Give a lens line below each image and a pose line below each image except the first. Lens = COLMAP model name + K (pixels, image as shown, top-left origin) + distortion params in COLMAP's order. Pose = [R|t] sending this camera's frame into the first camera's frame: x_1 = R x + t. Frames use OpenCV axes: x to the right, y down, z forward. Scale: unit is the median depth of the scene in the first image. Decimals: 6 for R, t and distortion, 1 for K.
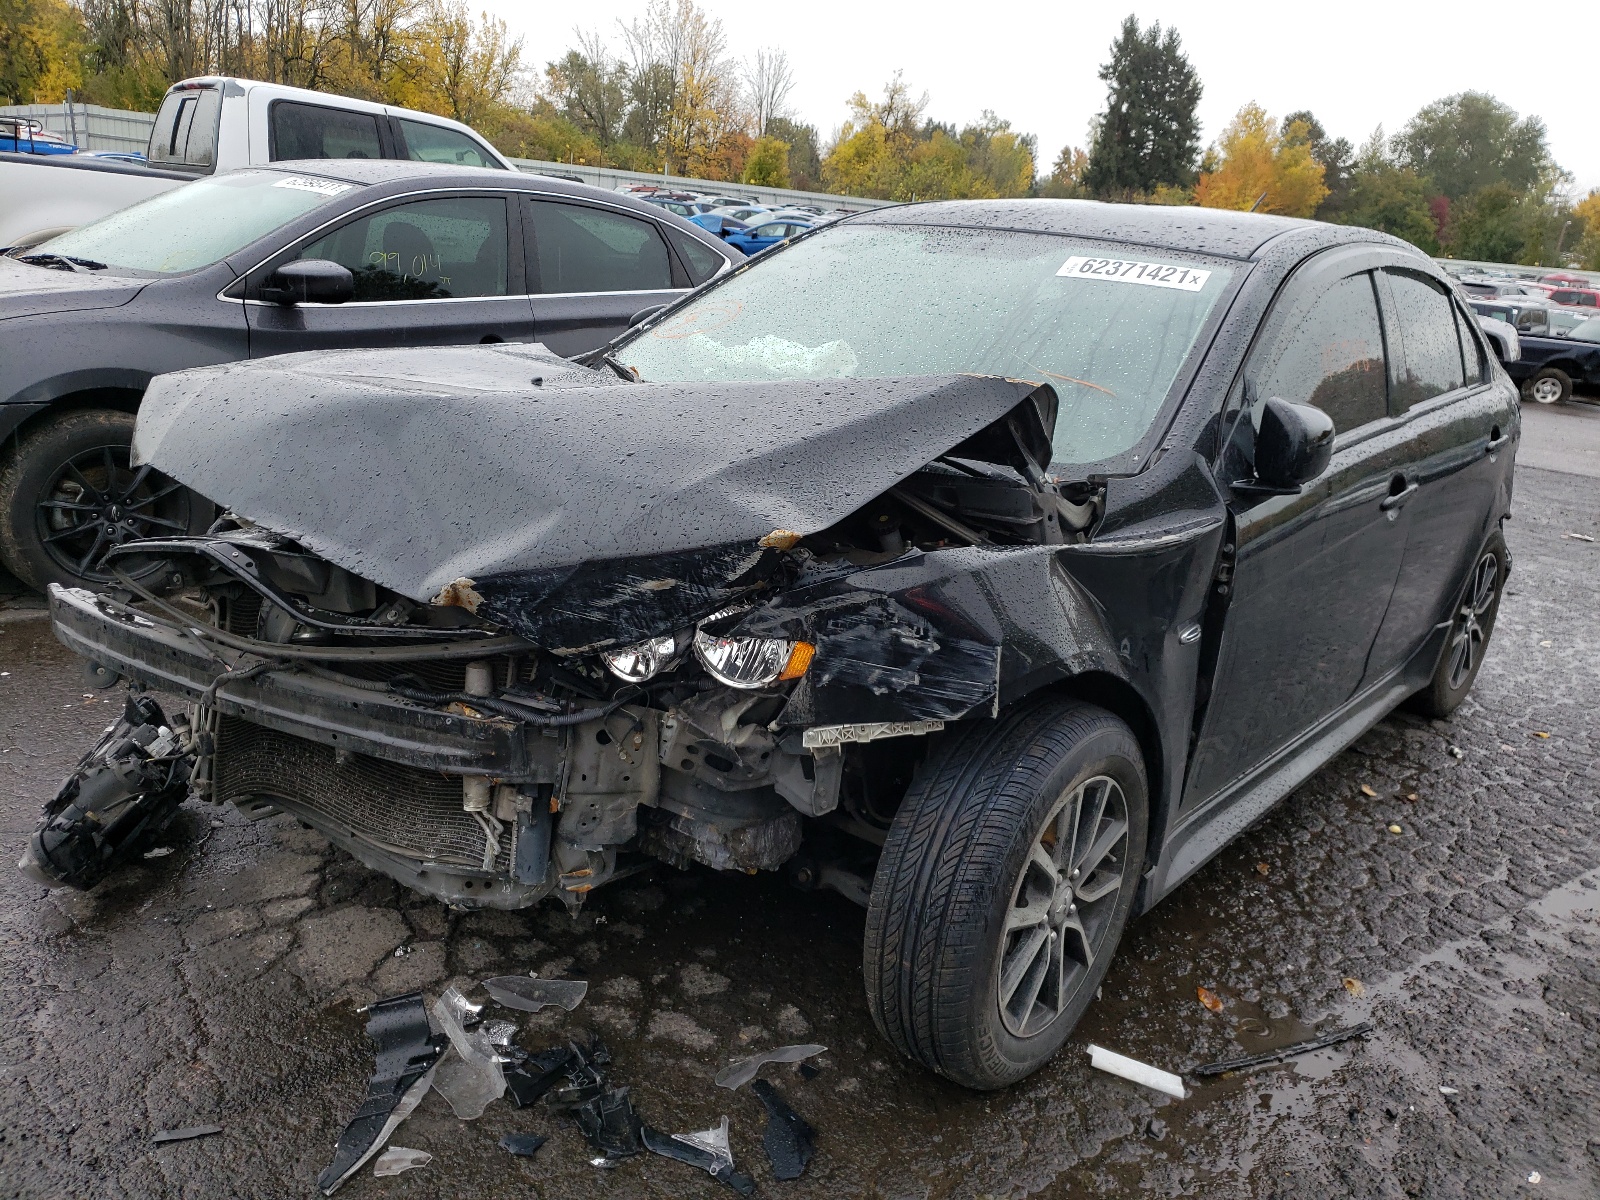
lens RADIAL K [[1208.0, 0, 800.0], [0, 1208.0, 600.0], [0, 0, 1]] dist [0.223233, -0.416827]
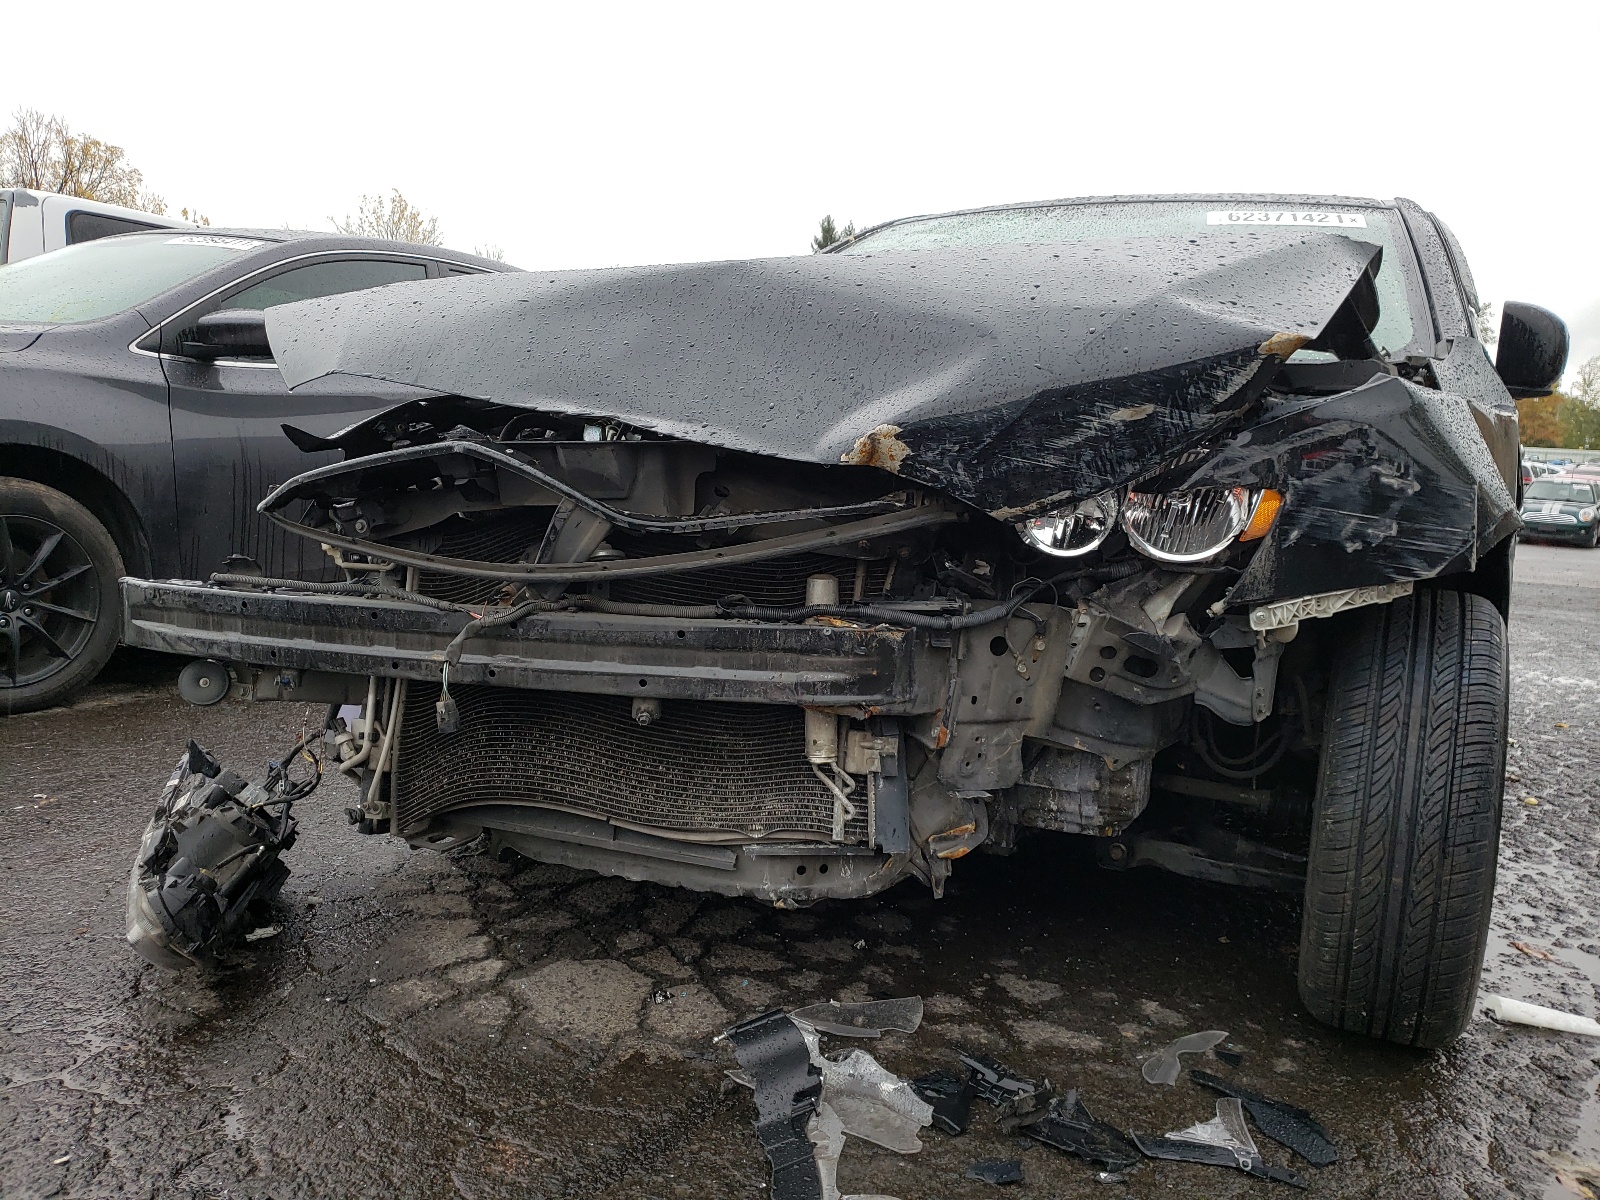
lens RADIAL K [[1221.1, 0, 796.2], [0, 1221.1, 609.3], [0, 0, 1]] dist [0.127640, -0.208399]
pose [[0.974846, -0.062490, 0.213940, -0.477758], [0.091706, 0.987332, -0.129482, 0.186371], [-0.203138, 0.145845, 0.968227, 0.240755]]
